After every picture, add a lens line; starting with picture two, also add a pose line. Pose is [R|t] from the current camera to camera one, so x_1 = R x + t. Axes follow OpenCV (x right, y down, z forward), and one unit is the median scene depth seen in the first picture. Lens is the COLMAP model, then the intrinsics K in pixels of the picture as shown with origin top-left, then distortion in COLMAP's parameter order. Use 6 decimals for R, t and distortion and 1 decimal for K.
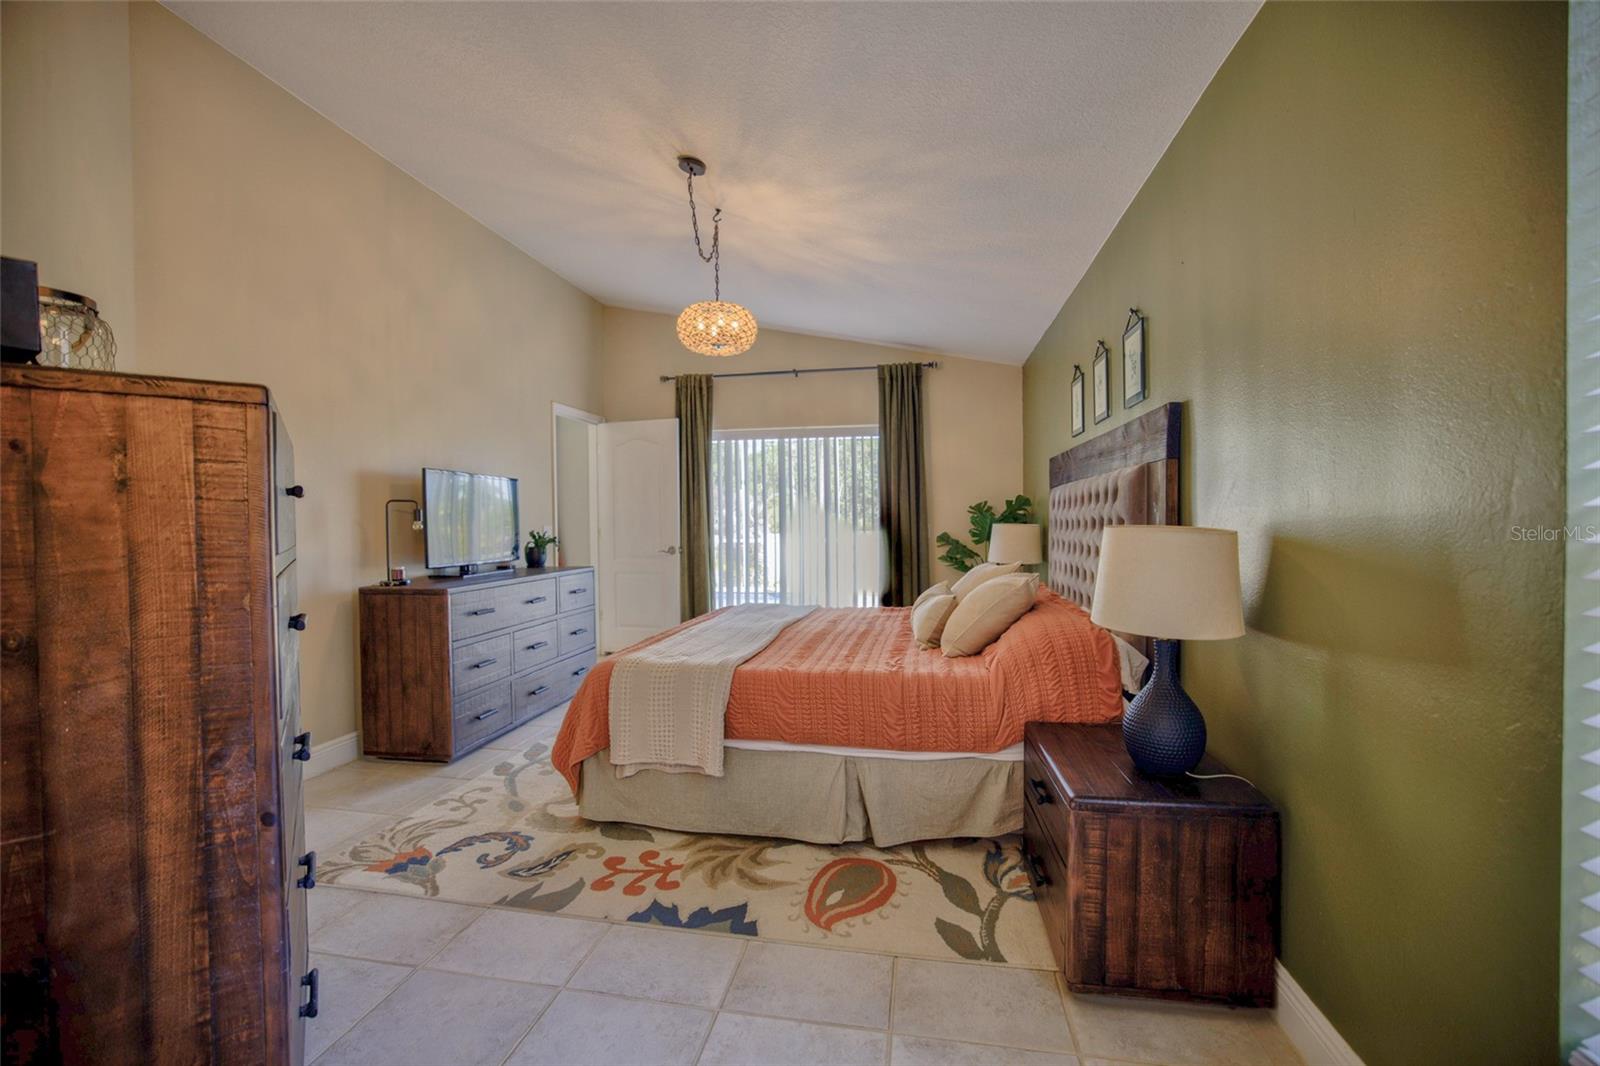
lens RADIAL K [[685.1, 0, 797.3], [0, 685.1, 532.8], [0, 0, 1]] dist [-0.046386, 0.016867]
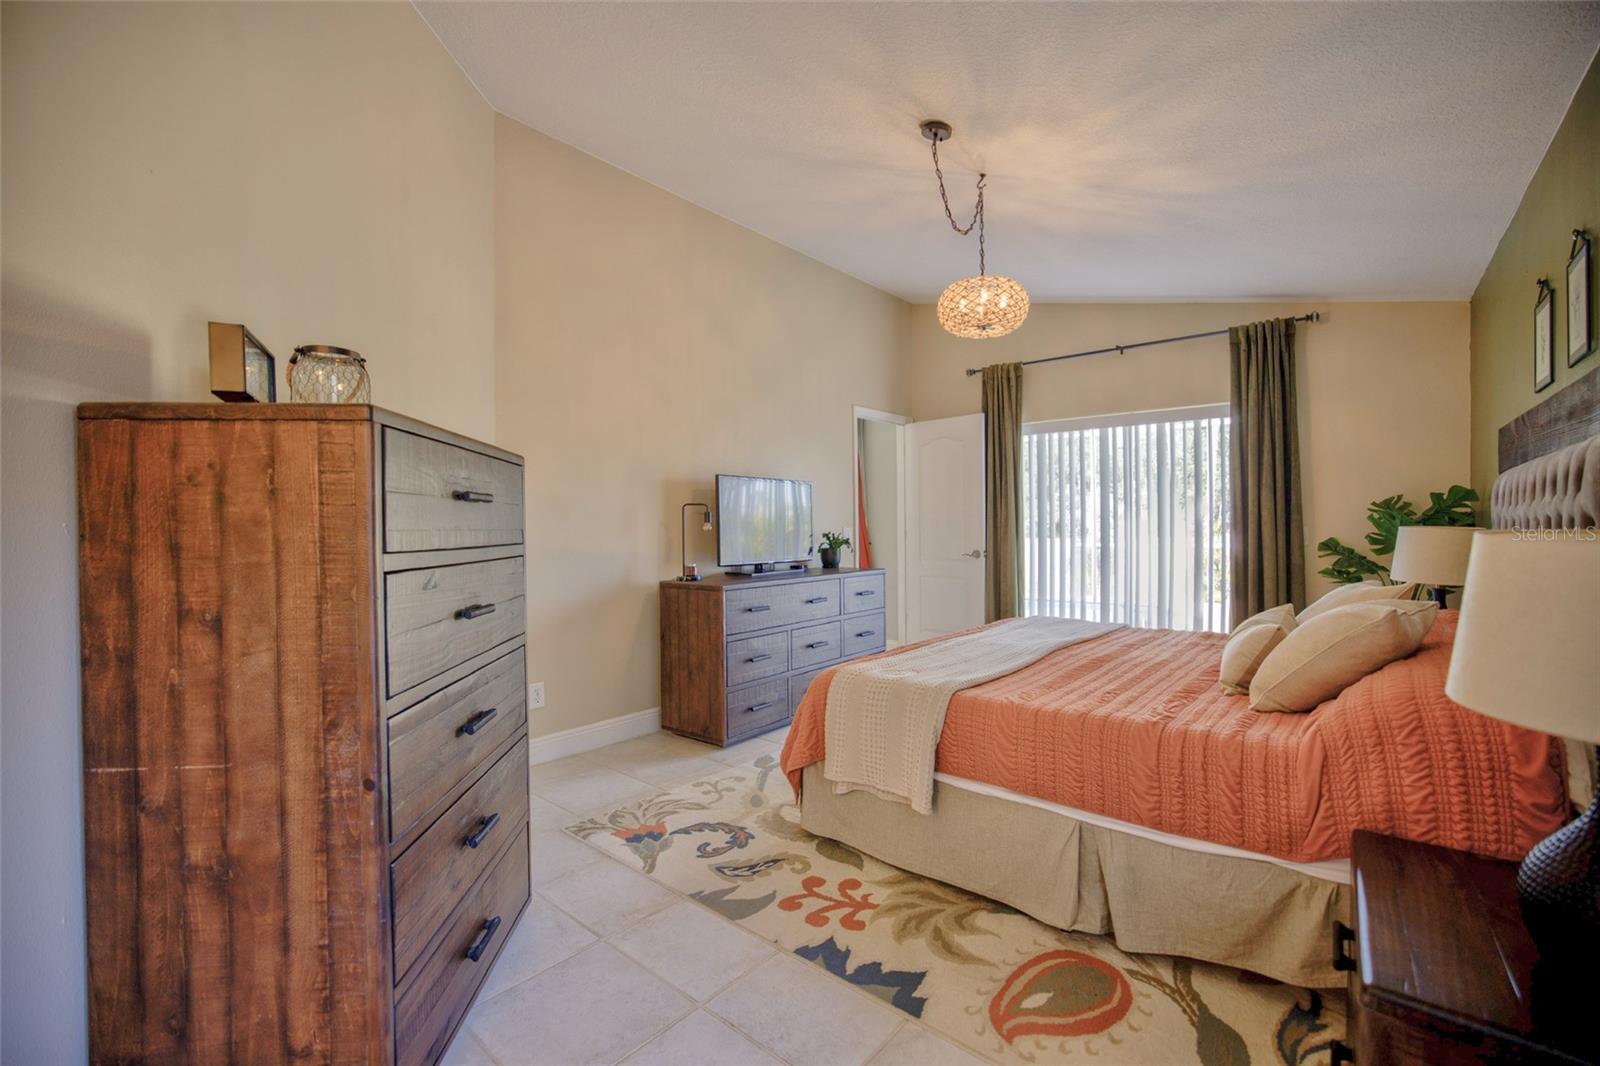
lens RADIAL K [[685.1, 0, 797.3], [0, 685.1, 532.8], [0, 0, 1]] dist [-0.046386, 0.016867]
pose [[0.865768, 0.006850, -0.500400, 0.175036], [-0.008117, 0.999967, -0.000354, -0.002649], [0.500381, 0.004368, 0.865795, 0.158924]]
